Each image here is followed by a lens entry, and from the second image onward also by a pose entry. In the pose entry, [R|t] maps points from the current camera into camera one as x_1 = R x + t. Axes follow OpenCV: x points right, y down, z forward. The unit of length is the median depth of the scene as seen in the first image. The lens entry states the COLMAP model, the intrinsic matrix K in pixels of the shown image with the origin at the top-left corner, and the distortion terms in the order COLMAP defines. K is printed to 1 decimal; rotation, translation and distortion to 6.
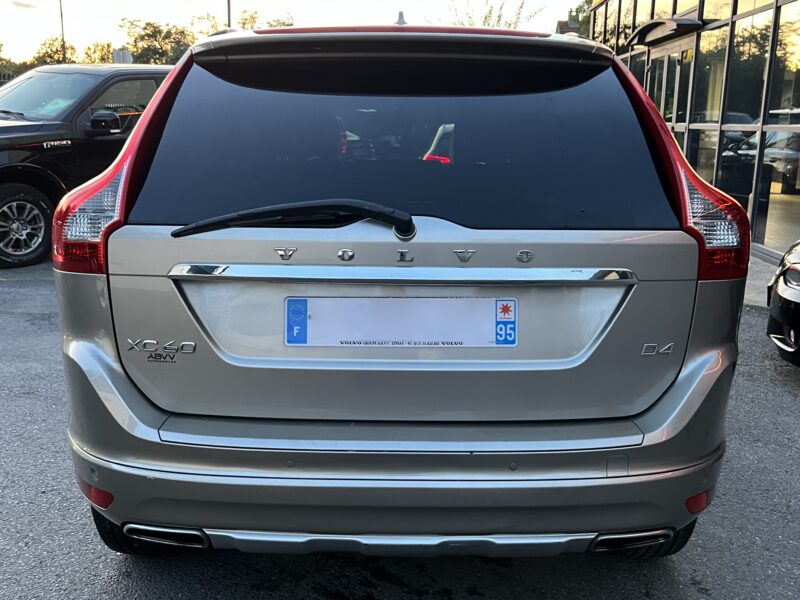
lens RADIAL K [[786.8, 0, 402.5], [0, 786.8, 293.6], [0, 0, 1]] dist [0.043720, 0.000000]
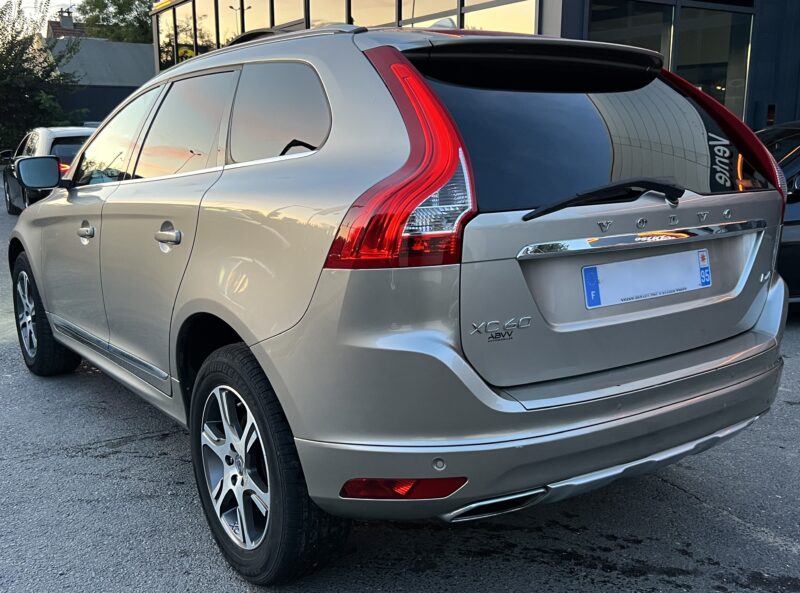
lens RADIAL K [[786.8, 0, 405.9], [0, 786.8, 300.6], [0, 0, 1]] dist [0.043720, 0.000000]
pose [[0.841441, -0.131775, 0.524034, -0.971740], [0.131642, 0.990580, 0.037716, -0.024157], [-0.524067, 0.037249, 0.850862, 0.161284]]
